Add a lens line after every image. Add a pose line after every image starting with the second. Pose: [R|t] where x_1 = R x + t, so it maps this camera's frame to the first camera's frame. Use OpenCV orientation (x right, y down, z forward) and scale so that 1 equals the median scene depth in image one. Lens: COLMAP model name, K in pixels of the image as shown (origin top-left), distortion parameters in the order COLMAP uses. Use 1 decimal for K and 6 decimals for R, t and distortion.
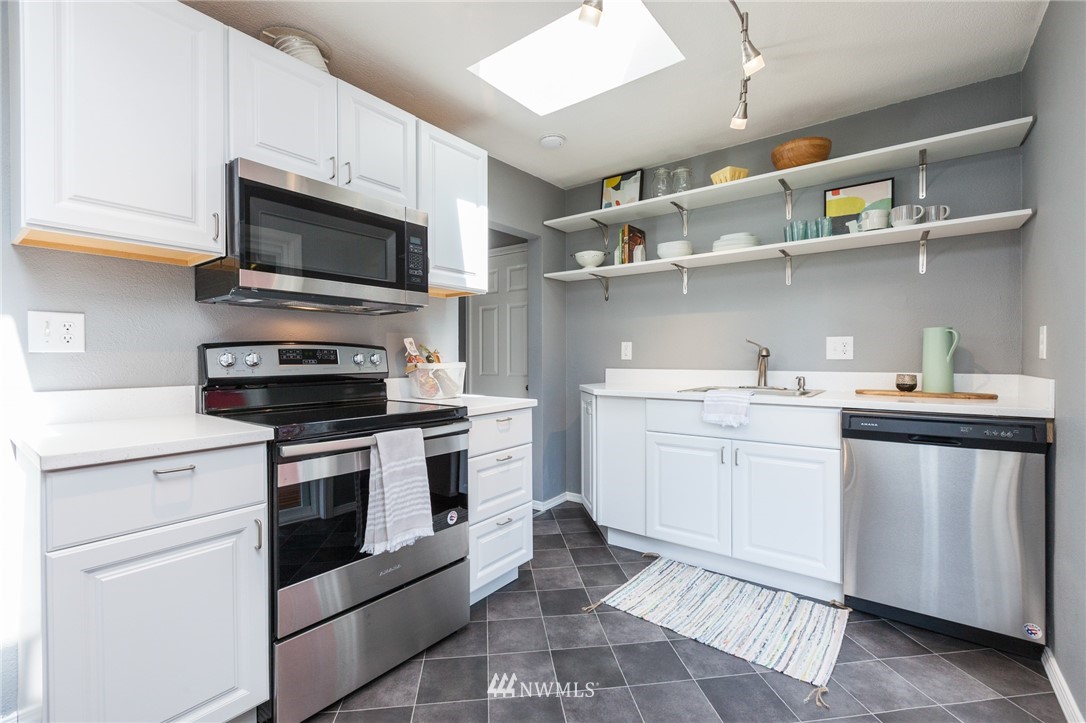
lens RADIAL K [[489.5, 0, 545.2], [0, 489.5, 357.9], [0, 0, 1]] dist [0.002738, 0.000141]
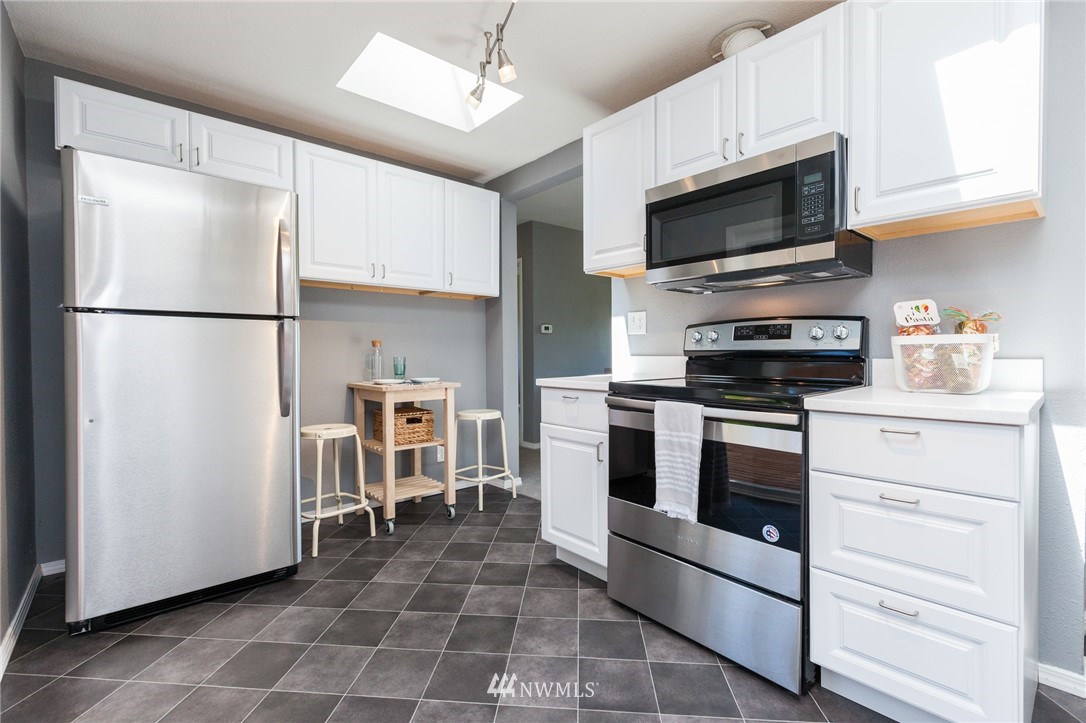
lens RADIAL K [[481.7, 0, 548.4], [0, 481.7, 358.1], [0, 0, 1]] dist [-0.001154, -0.000230]
pose [[-0.197741, 0.022635, -0.979993, 0.617211], [0.007765, 0.999738, 0.021524, 0.027390], [0.980224, -0.003353, -0.197865, 0.798179]]
